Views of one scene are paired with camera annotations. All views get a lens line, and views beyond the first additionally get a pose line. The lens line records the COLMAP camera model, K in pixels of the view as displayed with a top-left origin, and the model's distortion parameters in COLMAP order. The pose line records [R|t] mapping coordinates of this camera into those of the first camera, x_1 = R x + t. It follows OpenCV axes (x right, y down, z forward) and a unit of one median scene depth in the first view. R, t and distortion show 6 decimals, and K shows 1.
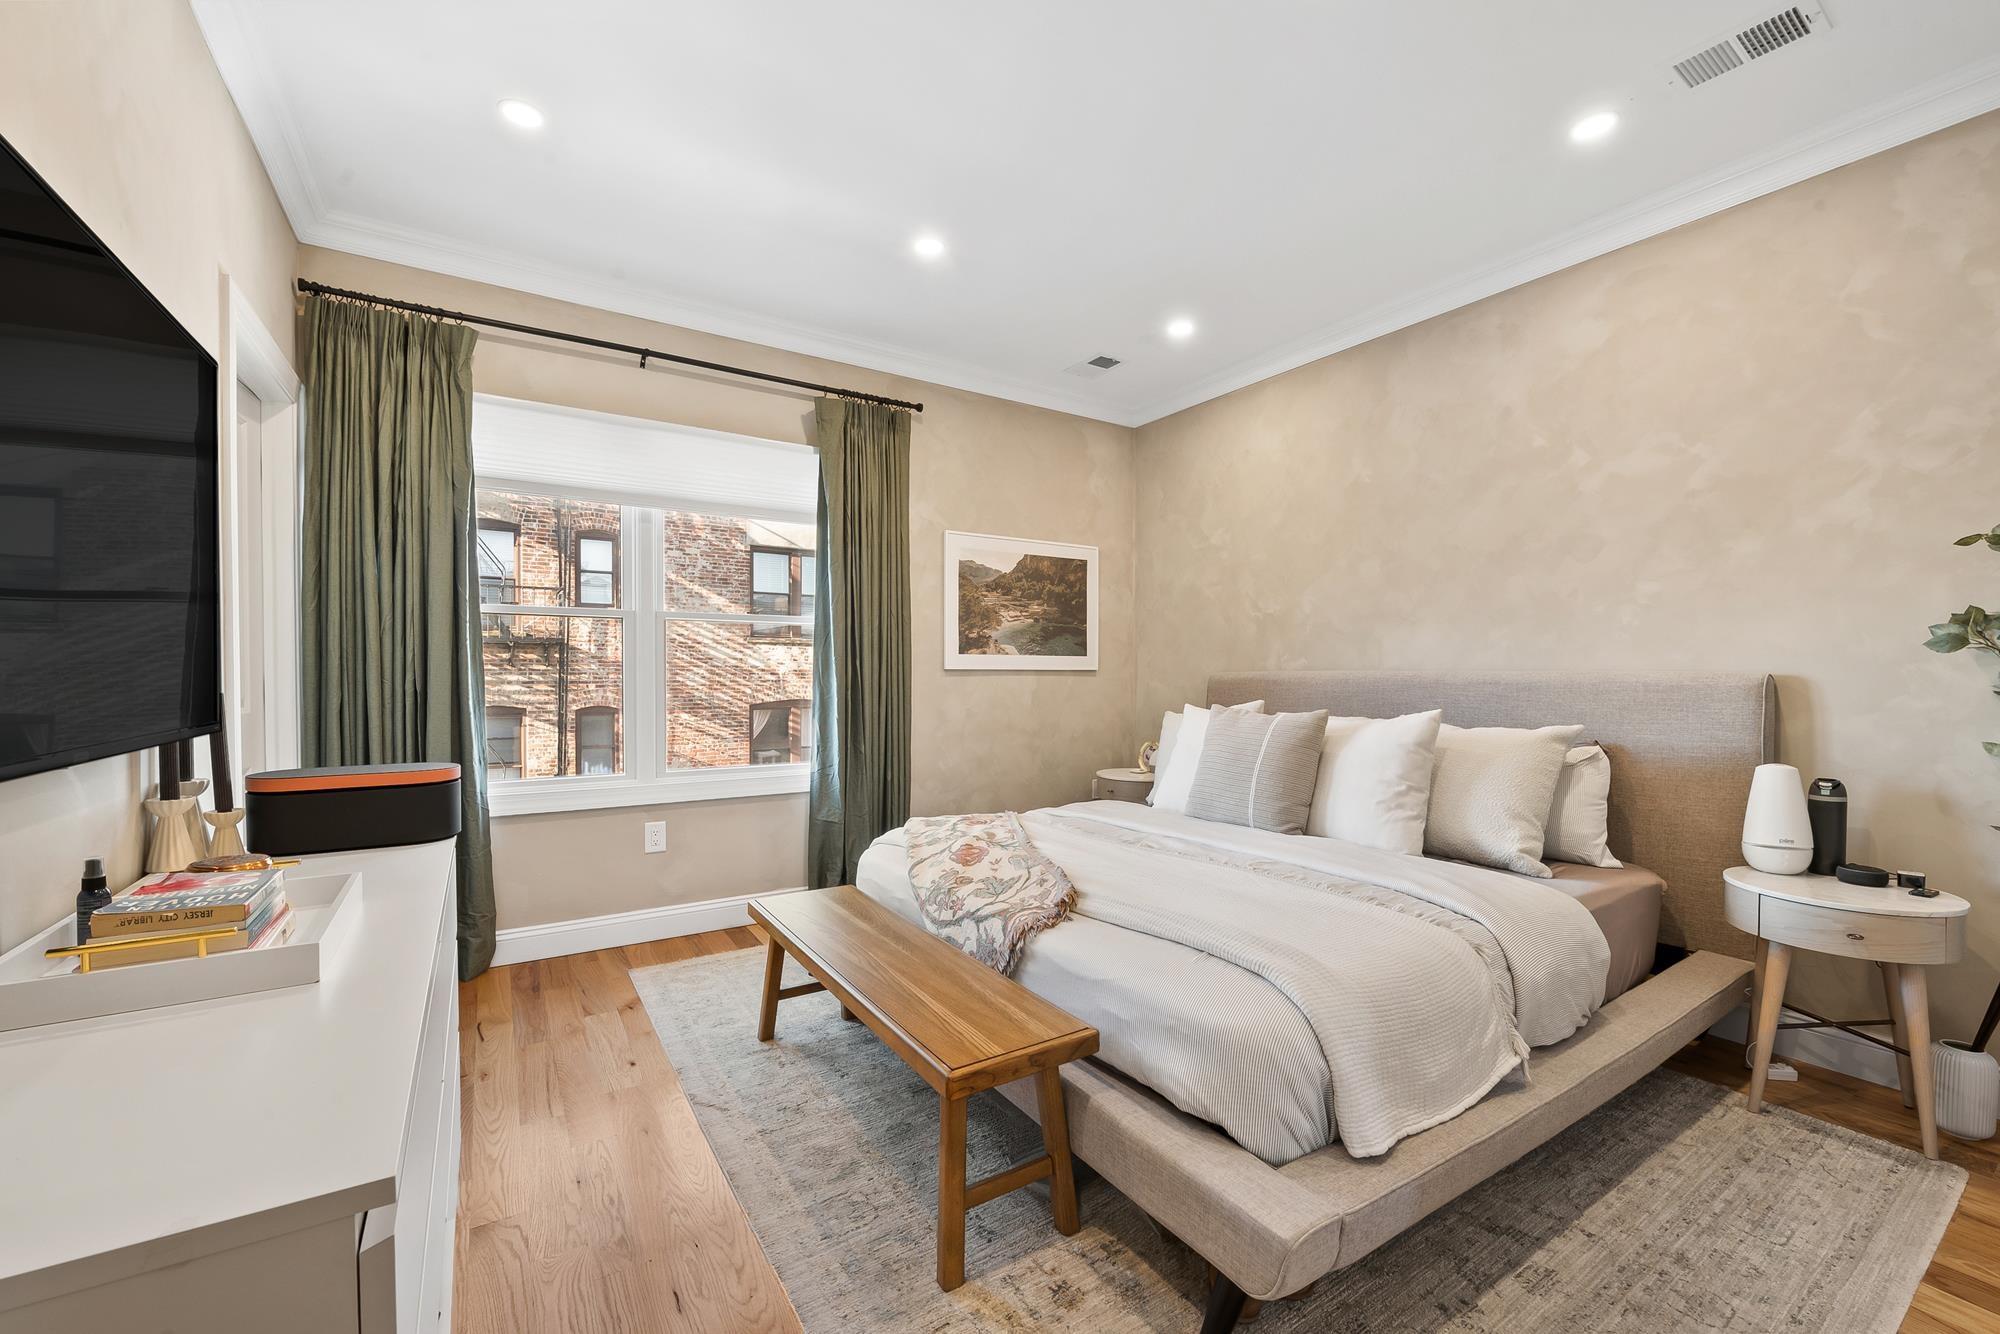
lens RADIAL K [[806.4, 0, 1004.3], [0, 806.4, 674.9], [0, 0, 1]] dist [-0.010902, -0.000030]
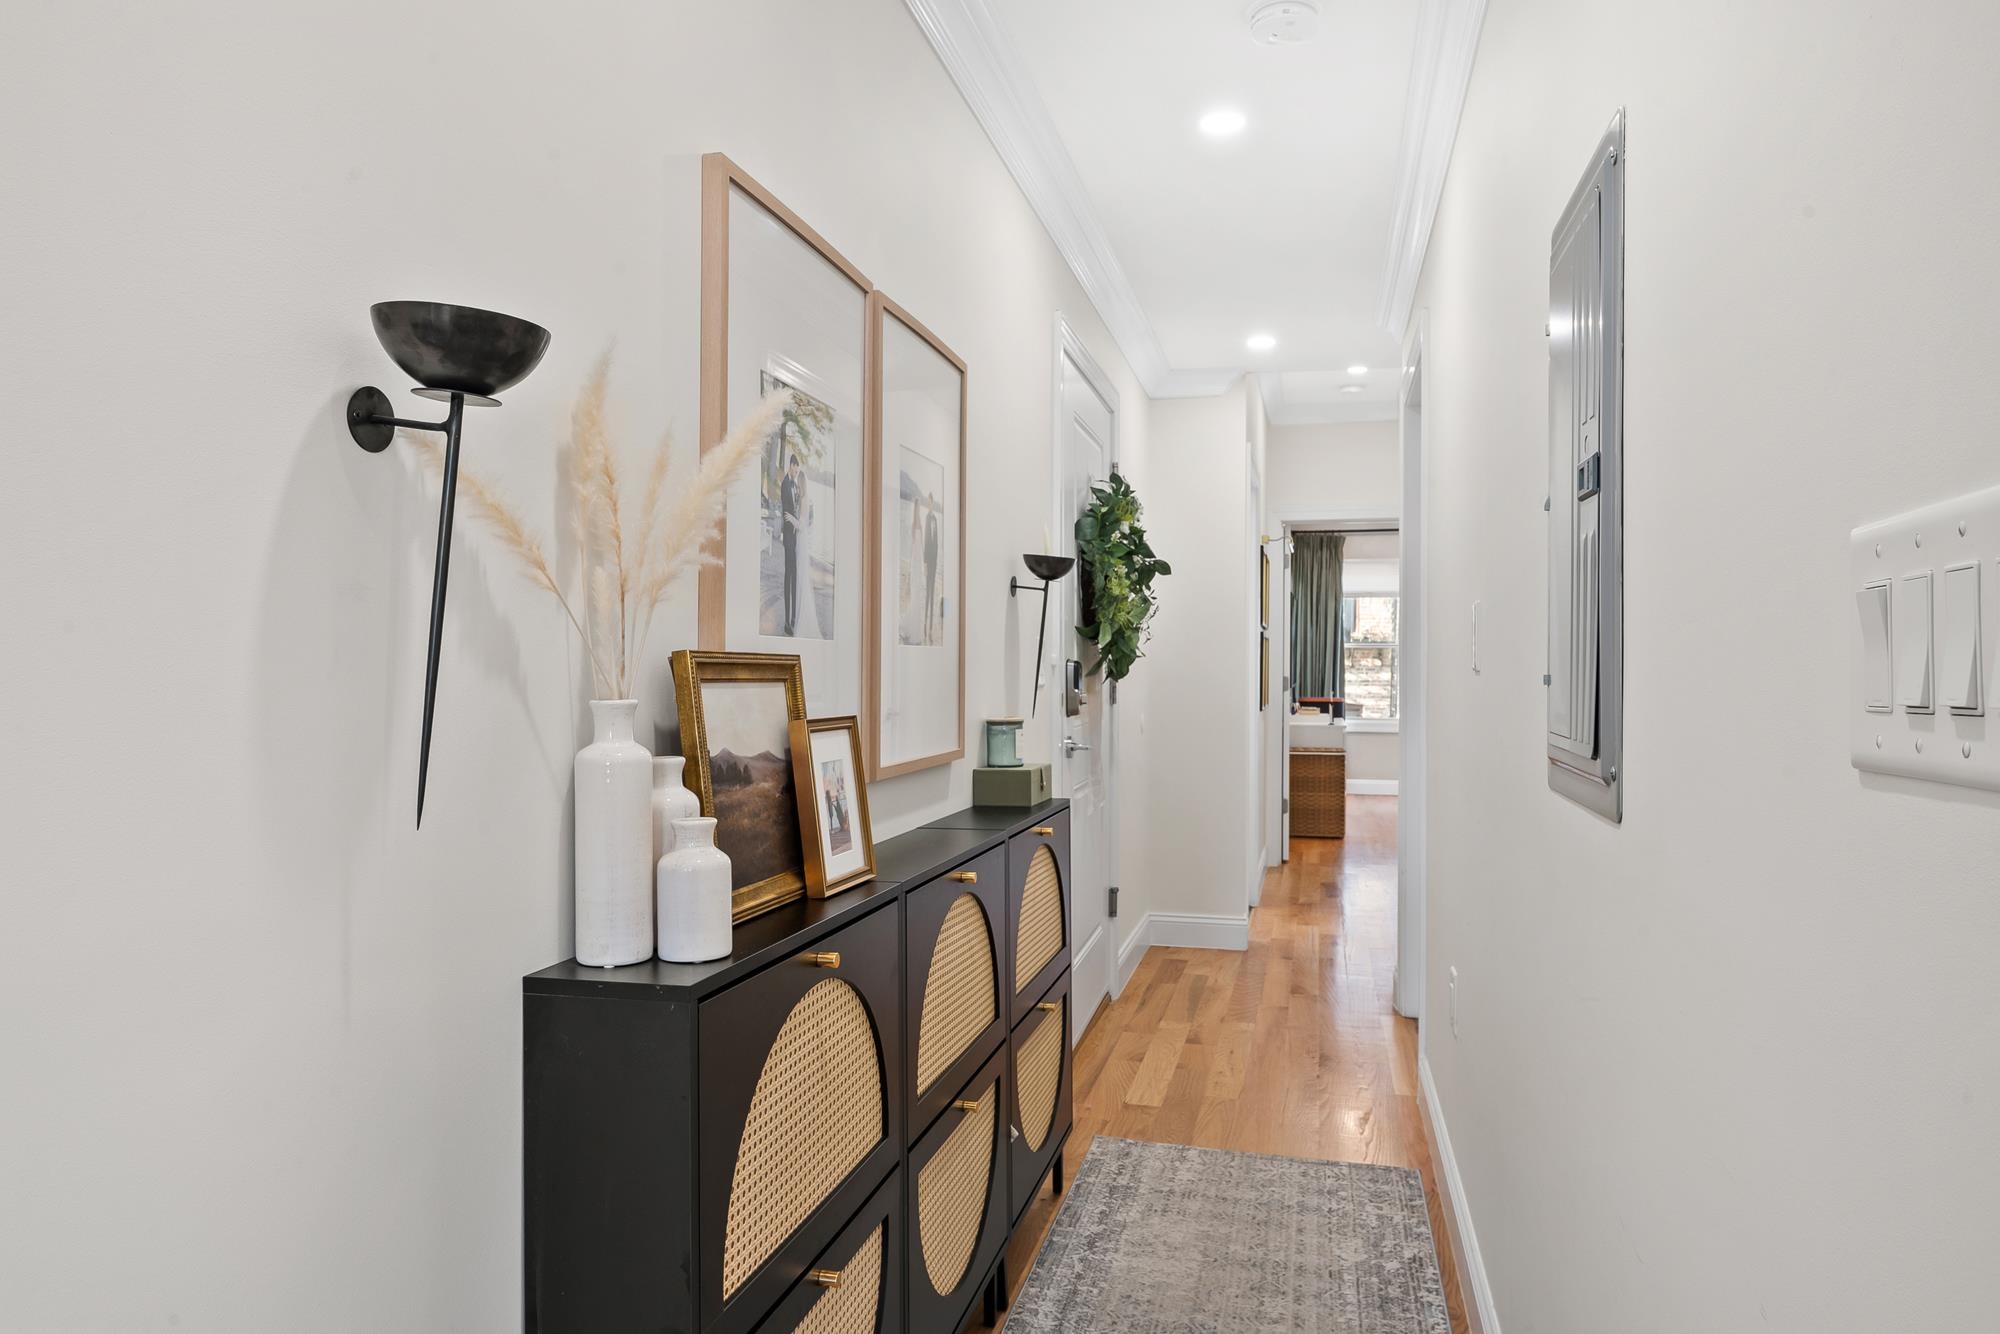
lens RADIAL K [[1382.3, 0, 999.5], [0, 1382.3, 669.2], [0, 0, 1]] dist [0.001180, 0.000056]
pose [[0.687928, 0.009495, -0.725717, 0.983172], [-0.011434, 0.999932, 0.002244, -0.006174], [0.725689, 0.006754, 0.687989, -1.558238]]
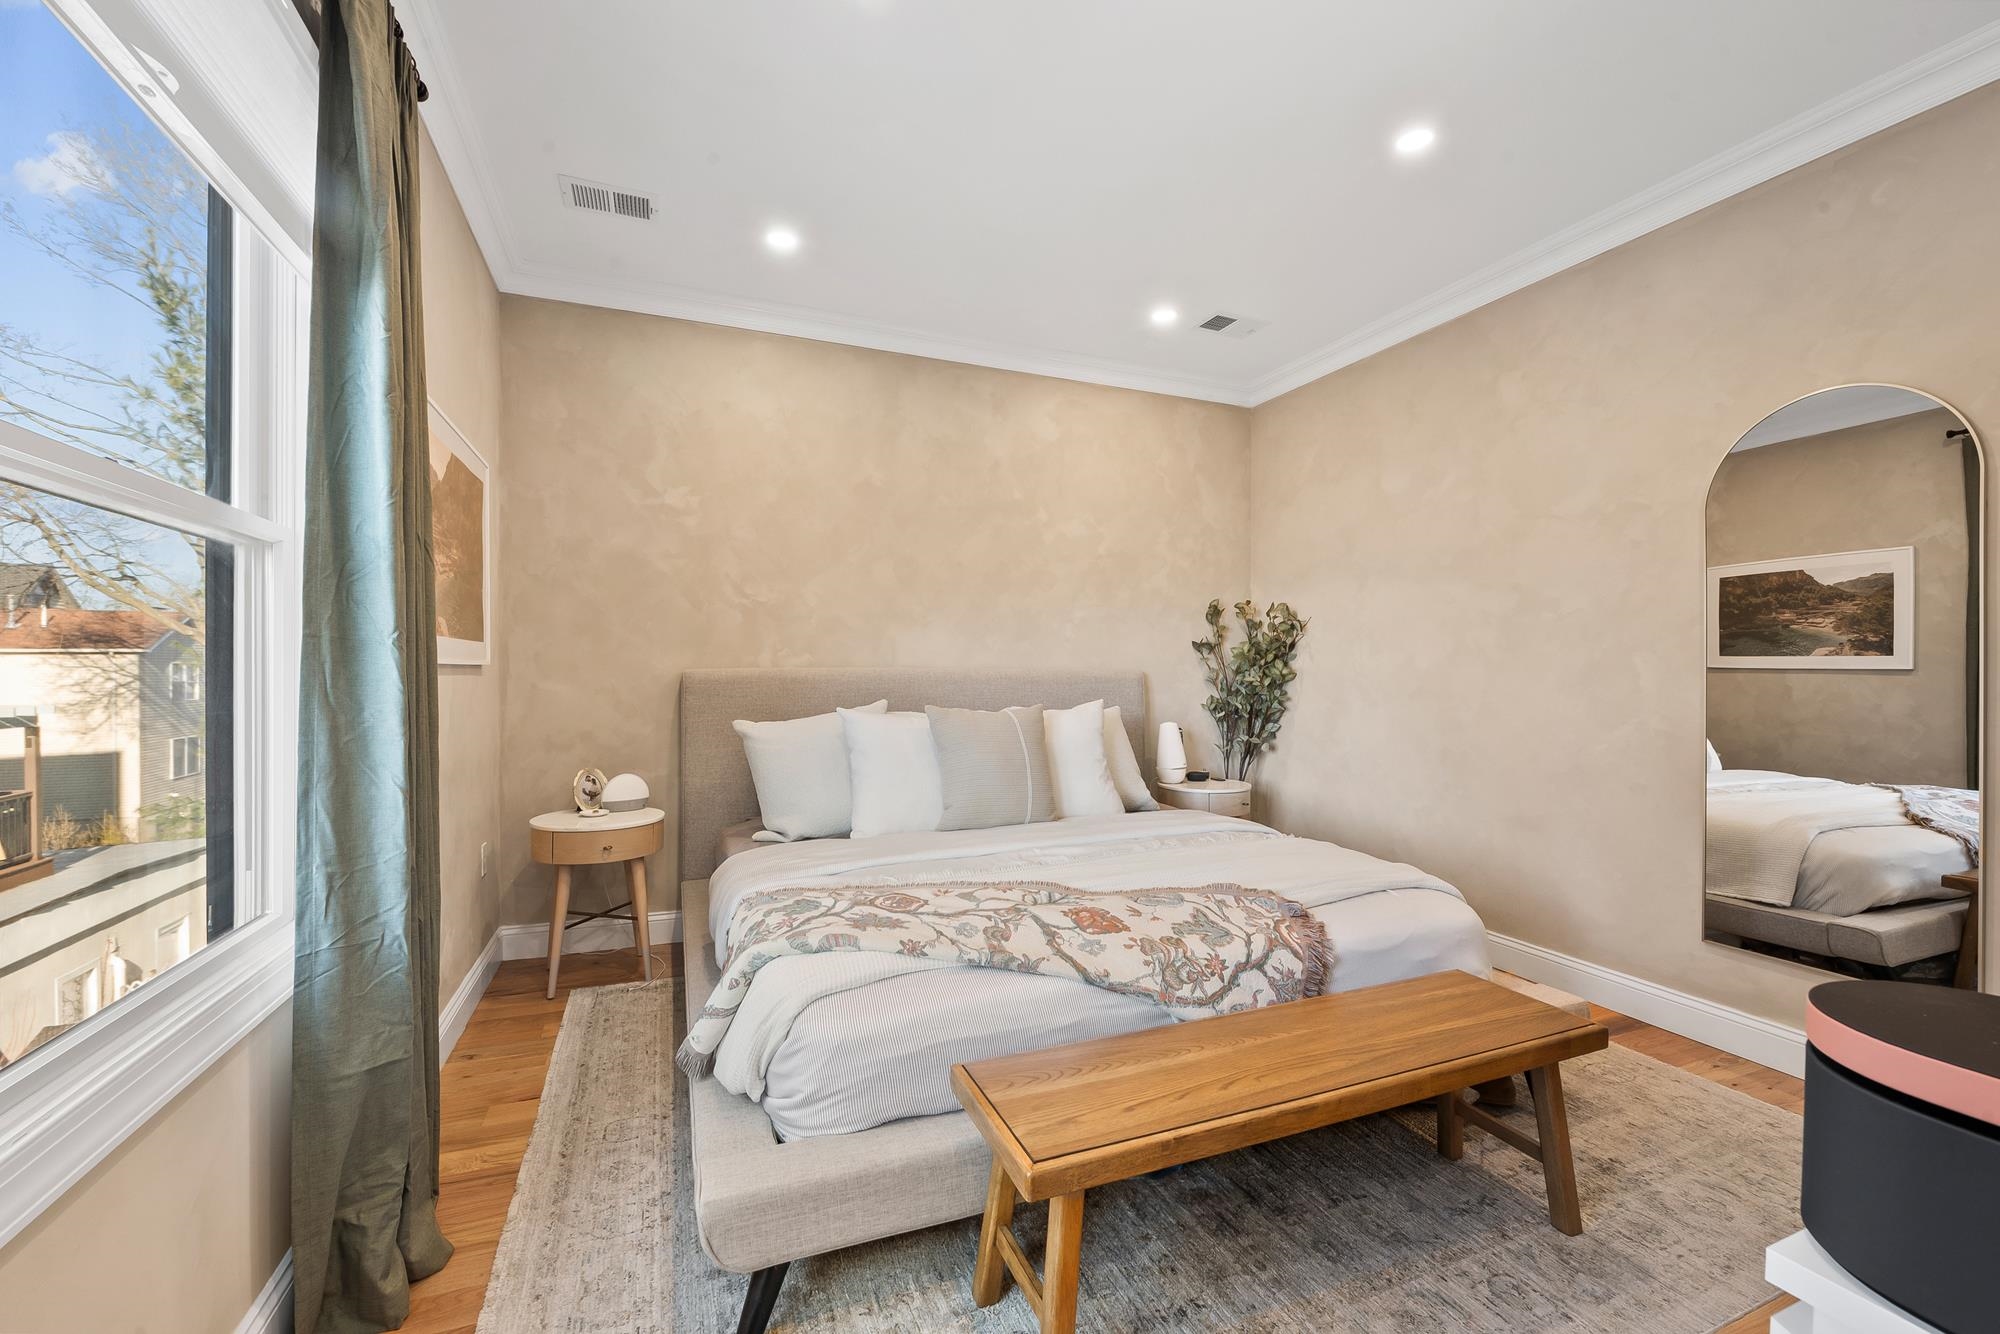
lens RADIAL K [[806.4, 0, 1002.0], [0, 806.4, 667.9], [0, 0, 1]] dist [-0.010902, -0.000030]
pose [[0.186321, 0.002953, 0.982484, -0.823977], [0.000372, 0.999995, -0.003076, -0.003291], [-0.982489, 0.000939, 0.186319, 1.002430]]
